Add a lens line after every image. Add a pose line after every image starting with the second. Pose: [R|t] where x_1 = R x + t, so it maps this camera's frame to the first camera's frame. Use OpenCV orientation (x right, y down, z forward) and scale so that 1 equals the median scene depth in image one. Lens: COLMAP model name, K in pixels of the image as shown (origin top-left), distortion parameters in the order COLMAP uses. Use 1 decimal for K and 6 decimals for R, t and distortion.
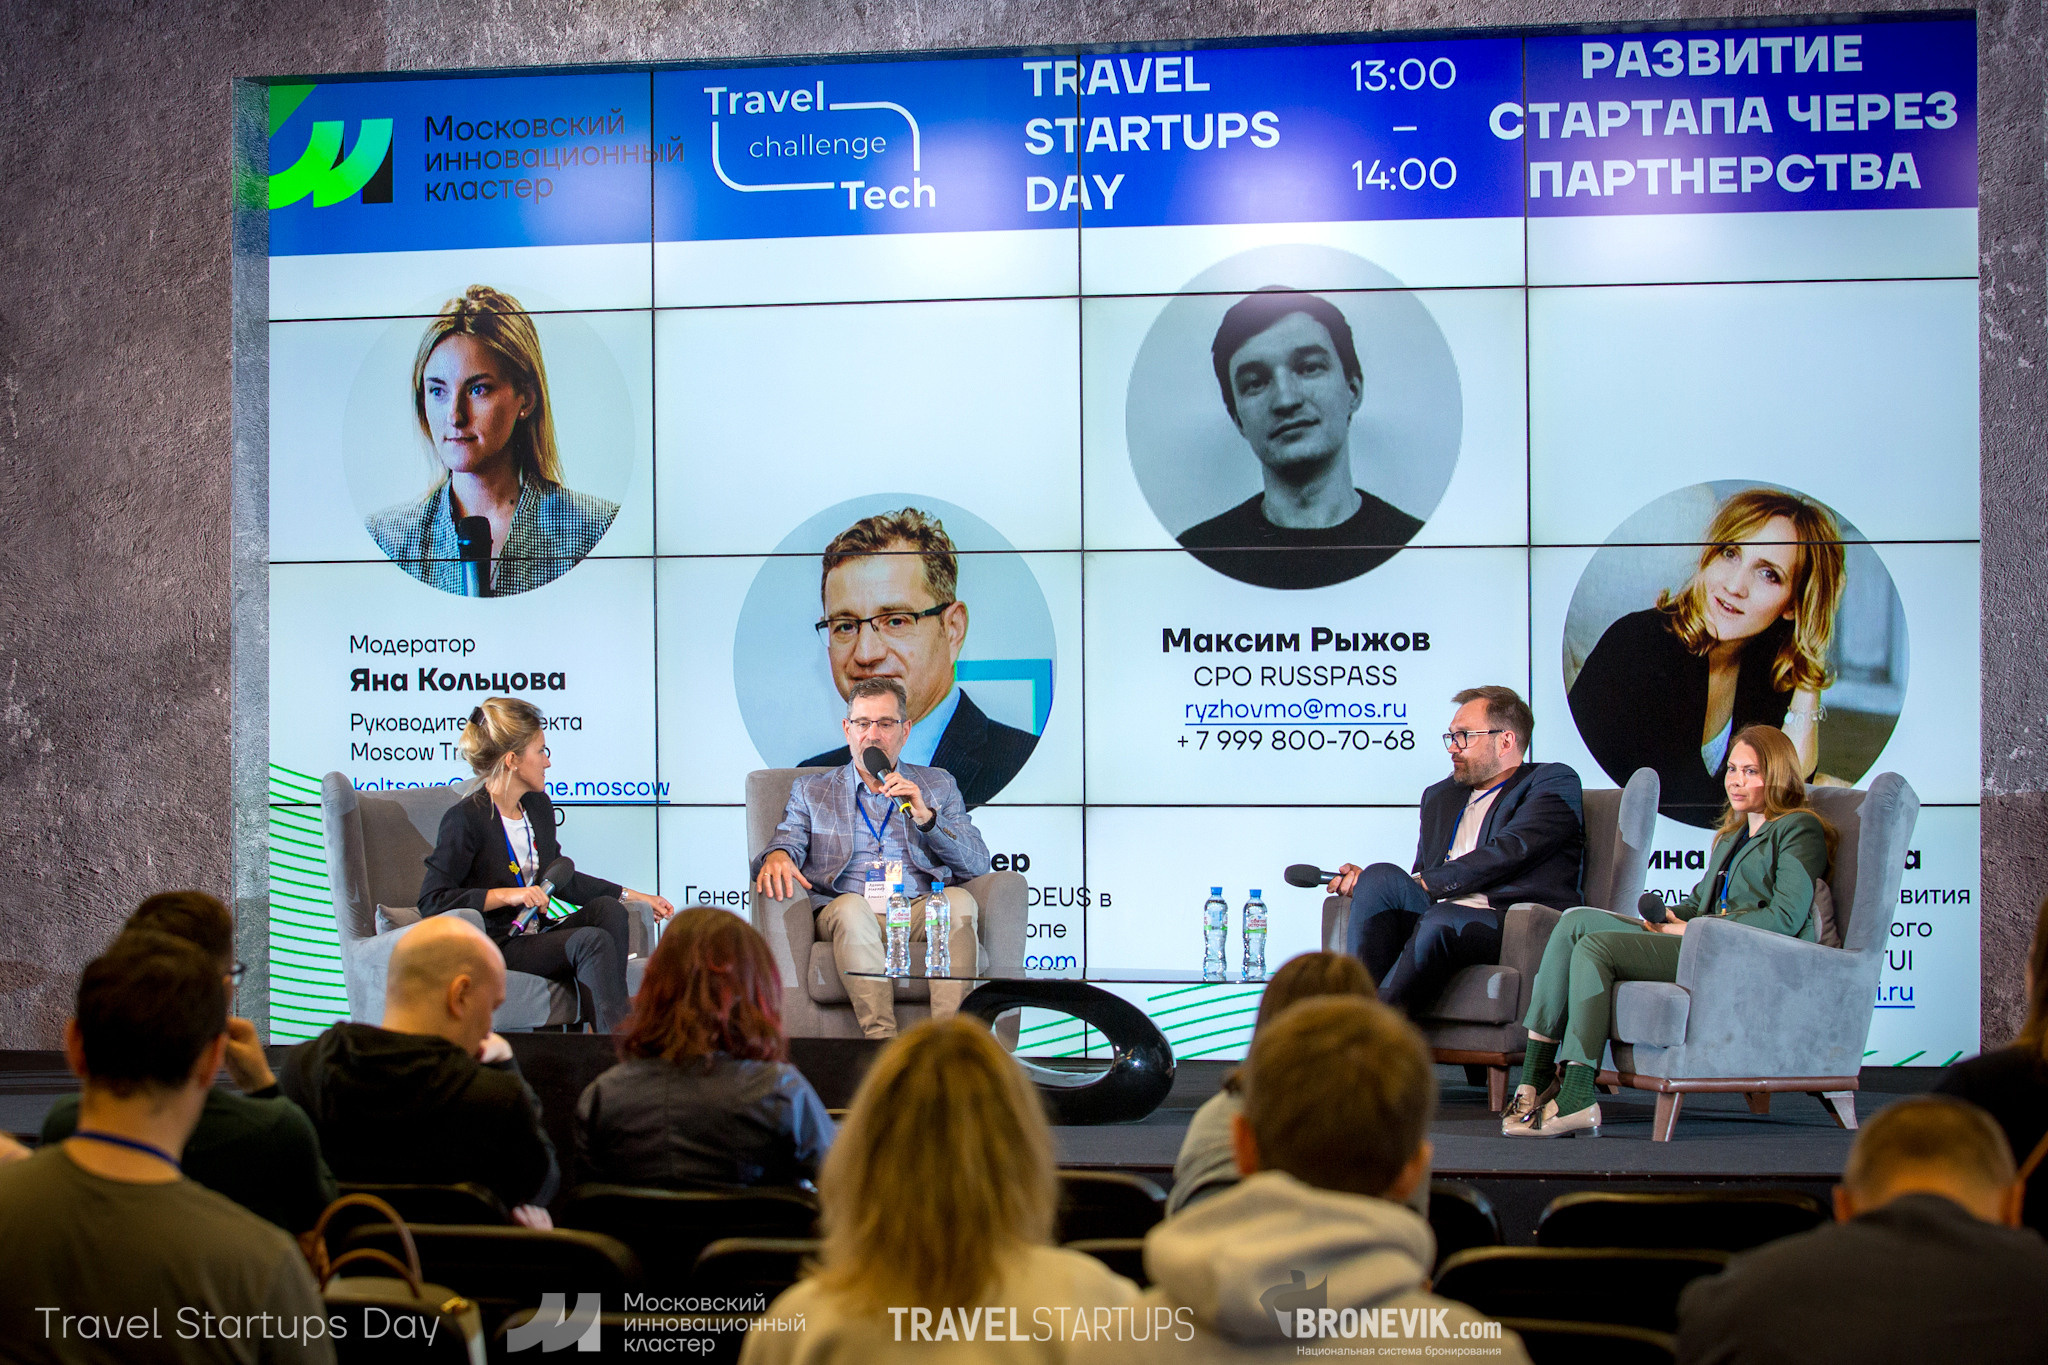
lens RADIAL K [[4263.6, 0, 1020.1], [0, 4263.6, 686.4], [0, 0, 1]] dist [-0.239153, 0.000000]
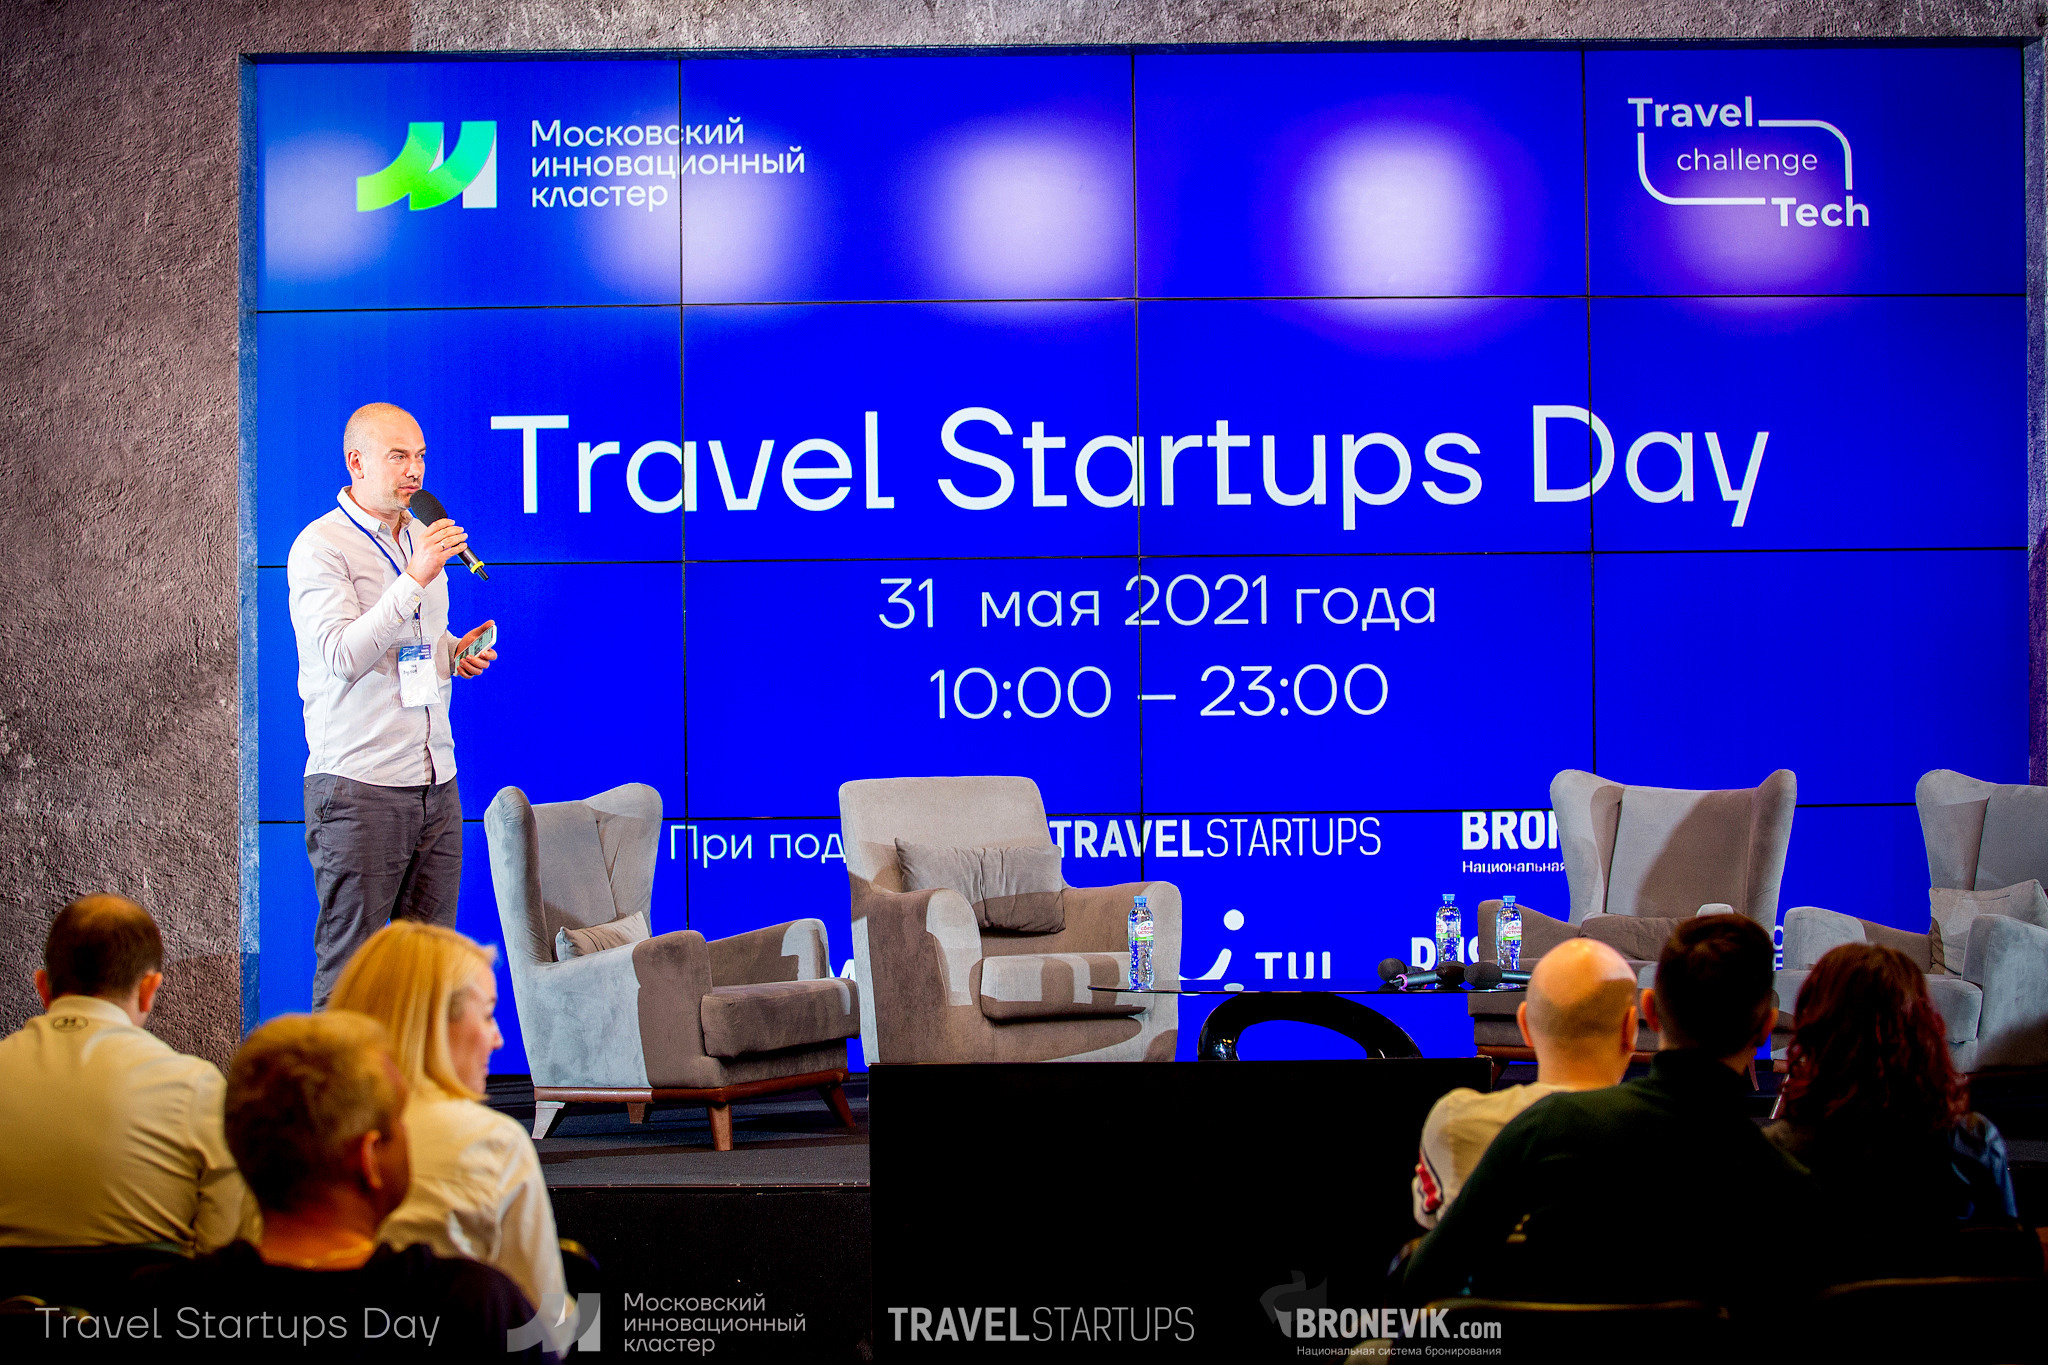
lens RADIAL K [[4327.2, 0, 1036.5], [0, 4327.2, 620.8], [0, 0, 1]] dist [-0.284860, 0.000000]
pose [[0.975598, -0.001640, 0.219557, -0.222141], [0.004814, 0.999891, -0.013922, -0.002911], [-0.219511, 0.014639, 0.975500, 0.027470]]
